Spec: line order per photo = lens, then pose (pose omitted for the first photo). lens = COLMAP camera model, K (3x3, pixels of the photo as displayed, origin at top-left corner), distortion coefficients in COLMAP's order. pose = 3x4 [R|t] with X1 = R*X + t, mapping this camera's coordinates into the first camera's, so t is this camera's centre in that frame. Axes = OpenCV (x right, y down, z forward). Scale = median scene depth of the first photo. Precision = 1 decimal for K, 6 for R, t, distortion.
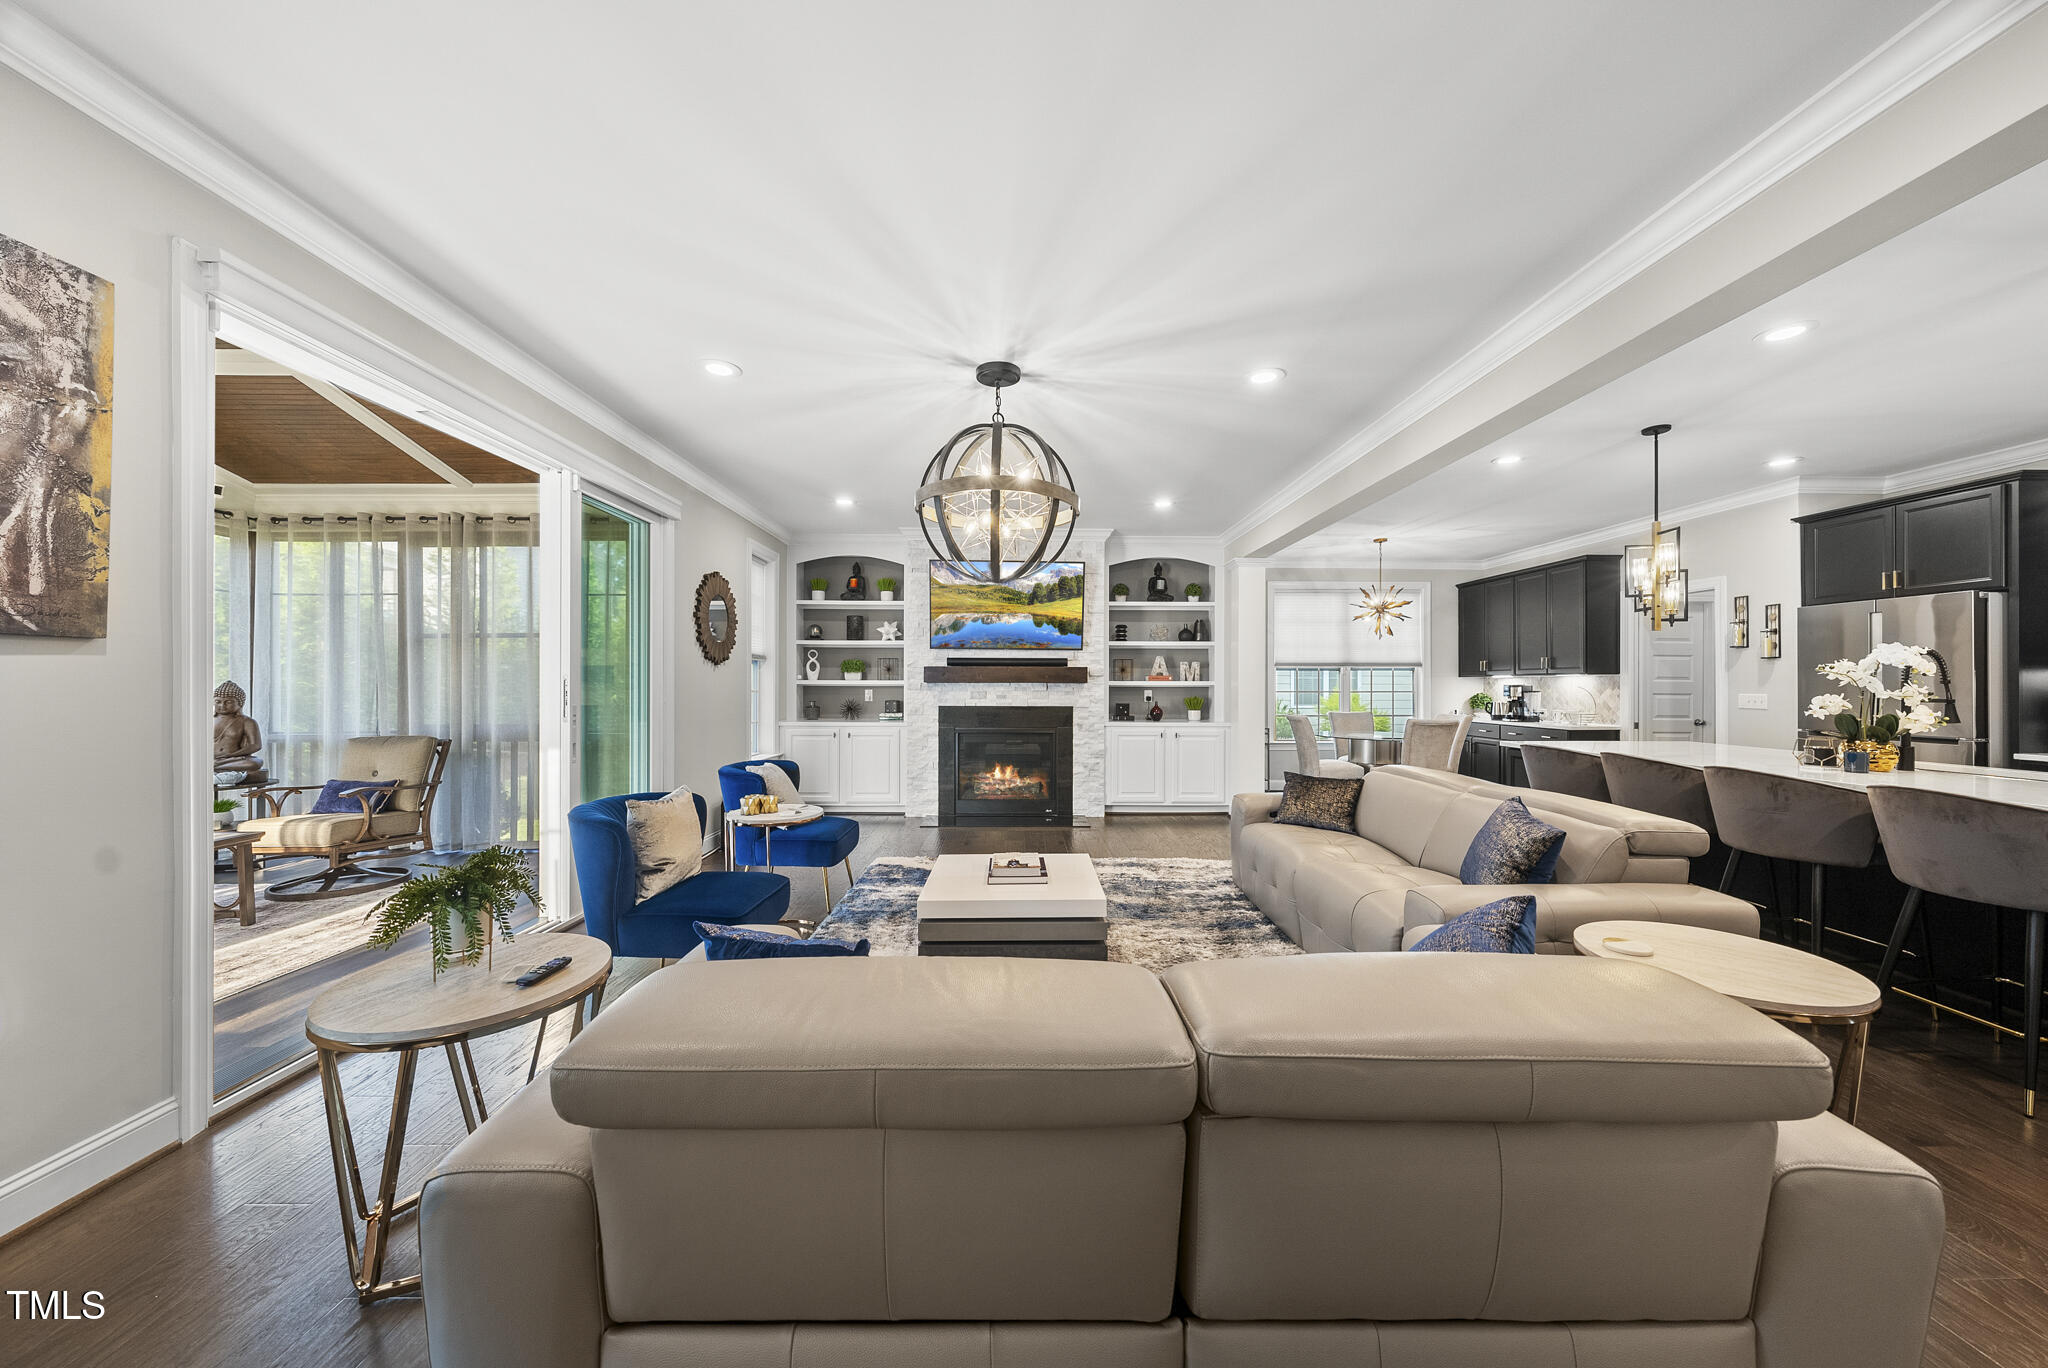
lens RADIAL K [[708.0, 0, 1027.7], [0, 708.0, 683.3], [0, 0, 1]] dist [-0.002815, 0.000235]
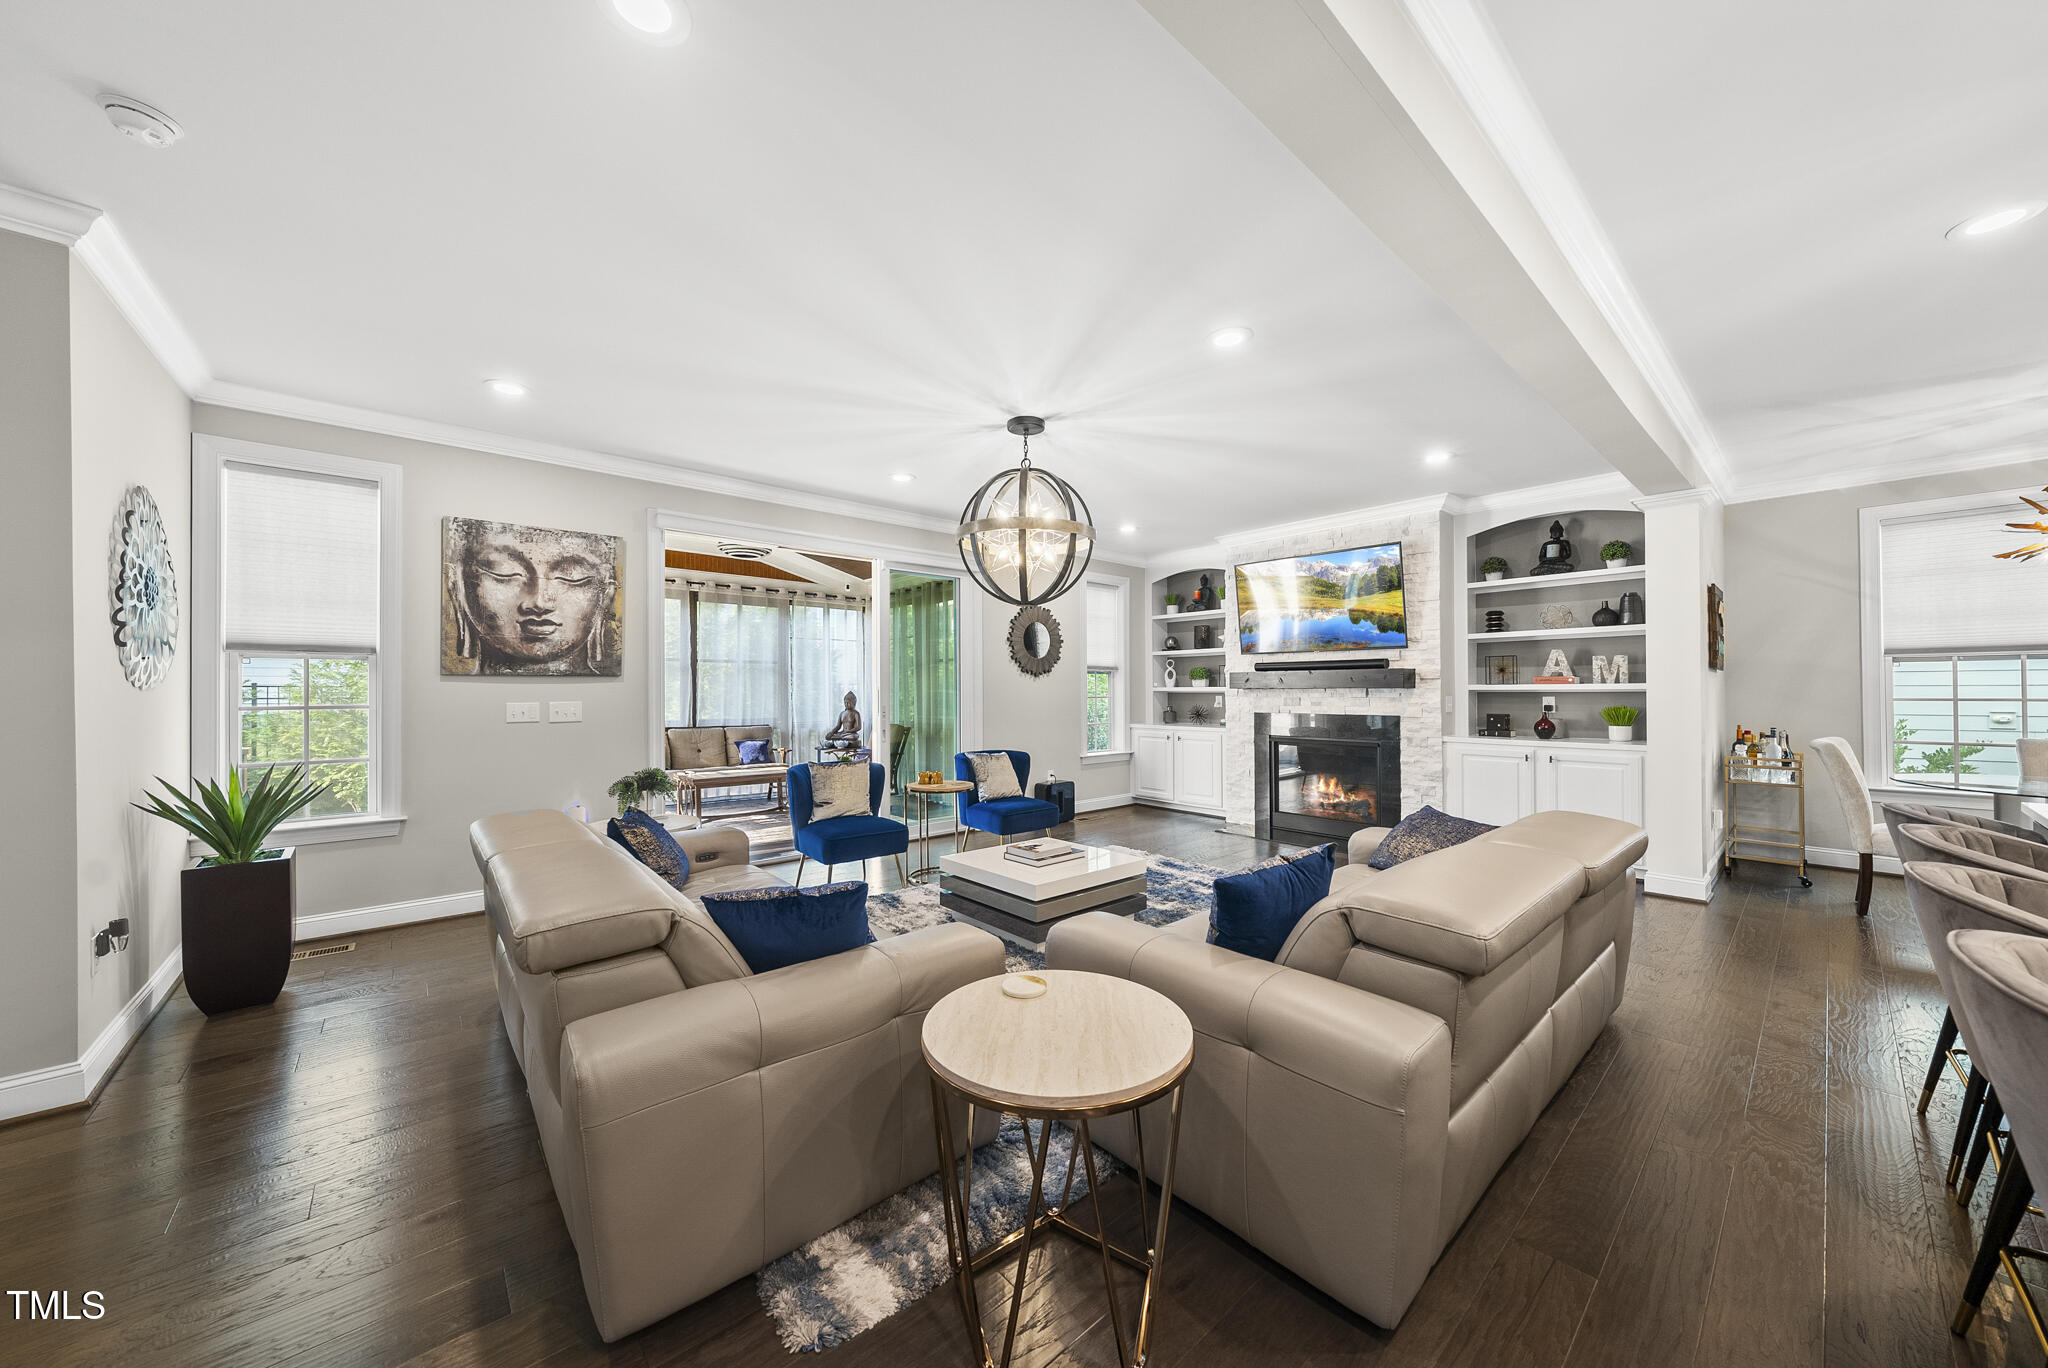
lens RADIAL K [[708.0, 0, 1024.2], [0, 708.0, 684.5], [0, 0, 1]] dist [-0.002815, 0.000235]
pose [[0.642357, -0.013110, -0.766293, 0.420119], [0.006769, 0.999912, -0.011433, 0.002153], [0.766376, 0.002157, 0.642389, 0.121682]]
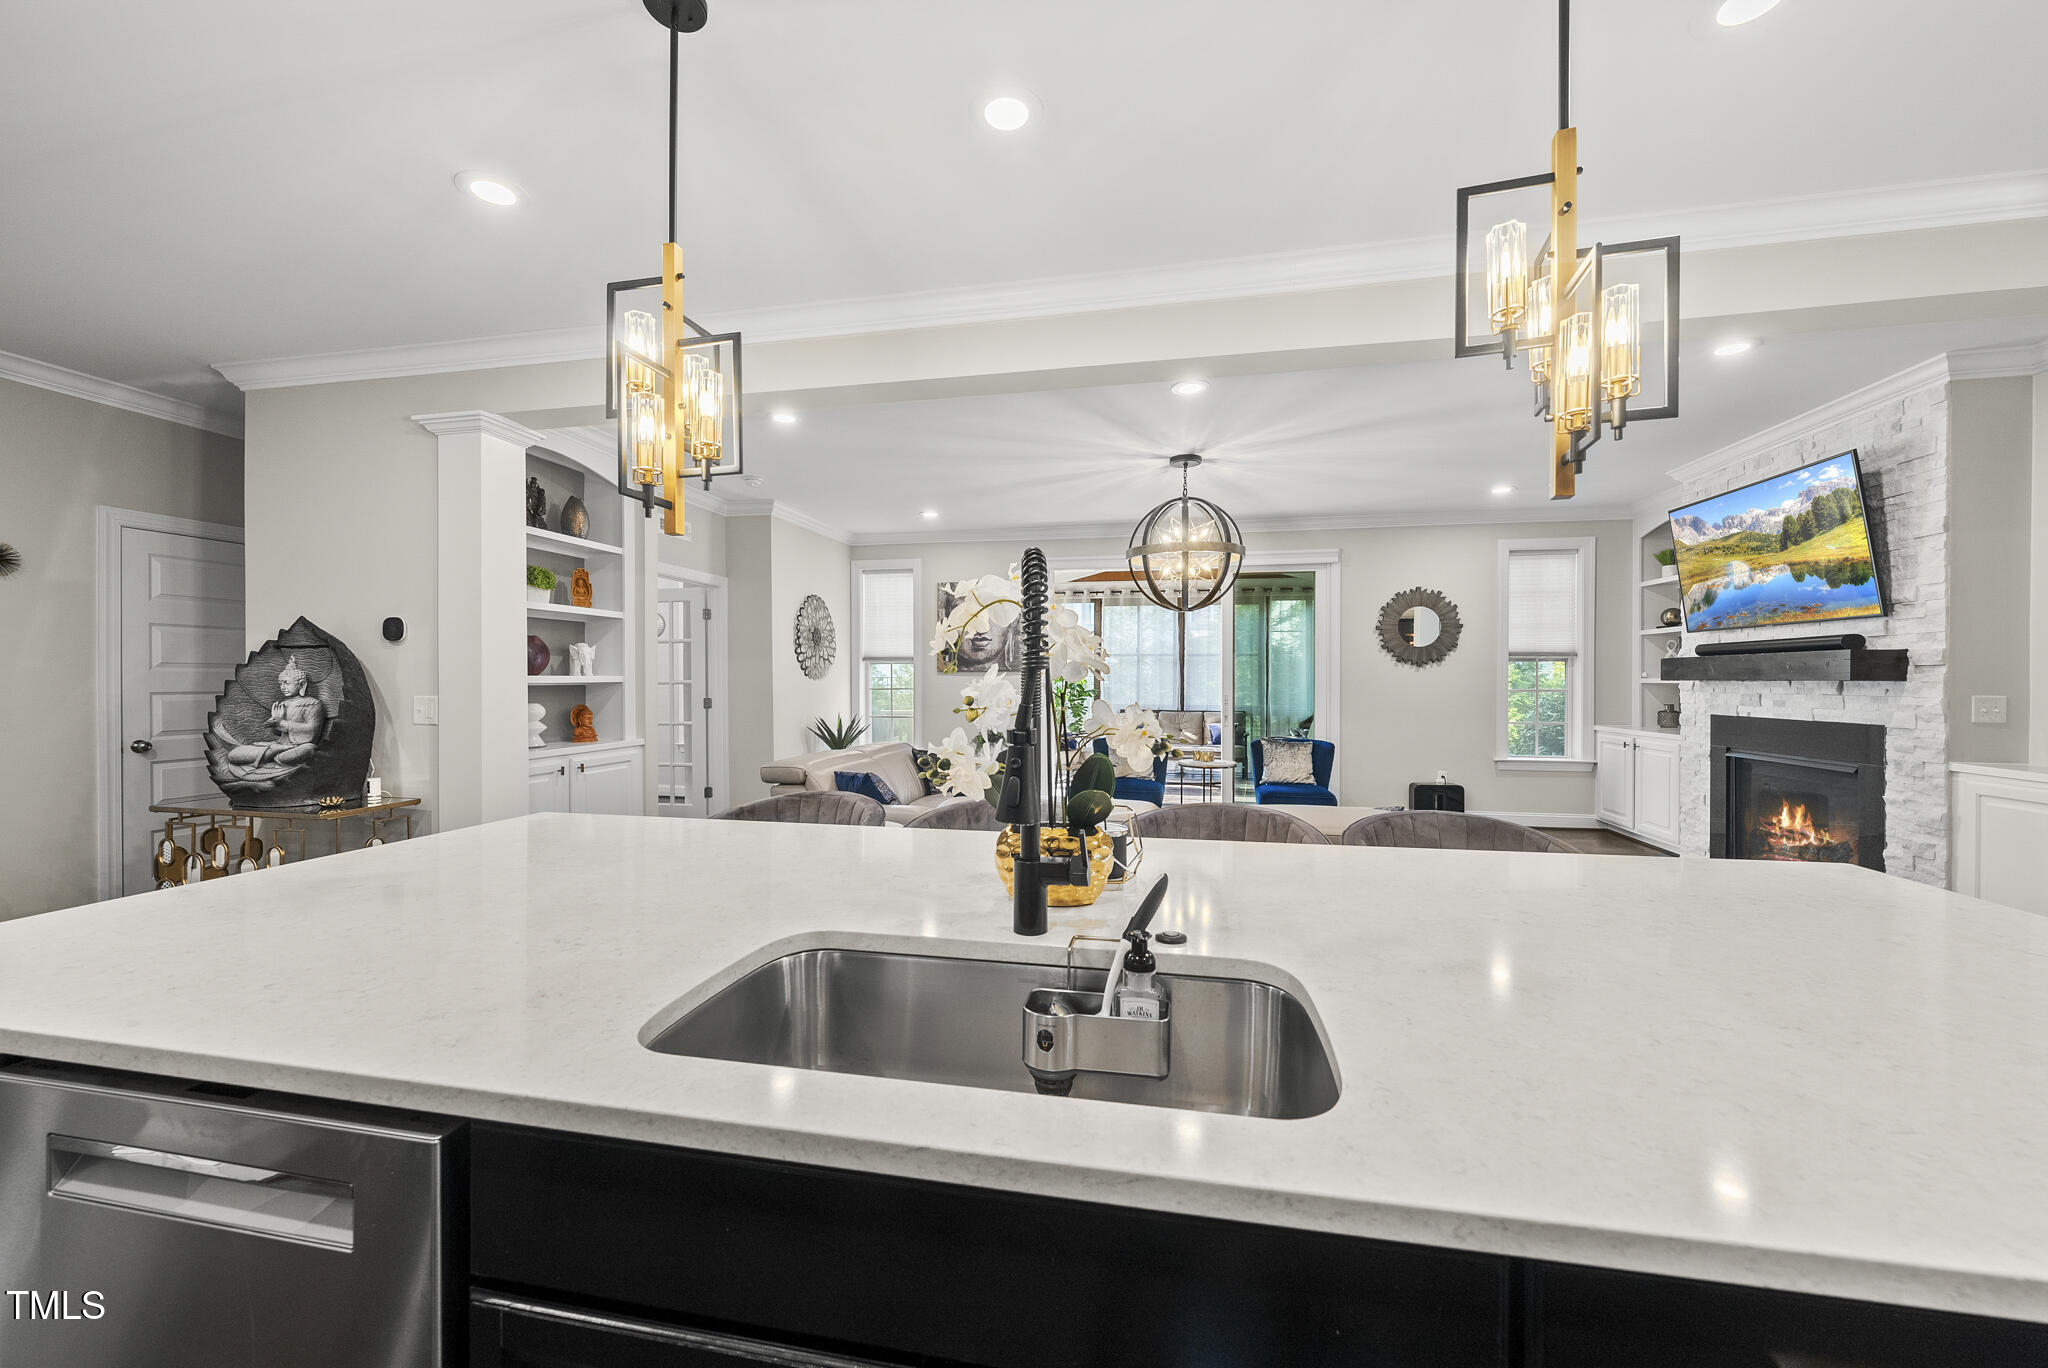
lens RADIAL K [[775.3, 0, 1032.0], [0, 775.3, 685.3], [0, 0, 1]] dist [-0.000679, -0.000080]
pose [[-0.211850, 0.001554, -0.977301, 0.751233], [-0.000013, 0.999999, 0.001593, 0.002122], [0.977302, 0.000350, -0.211850, 0.507755]]
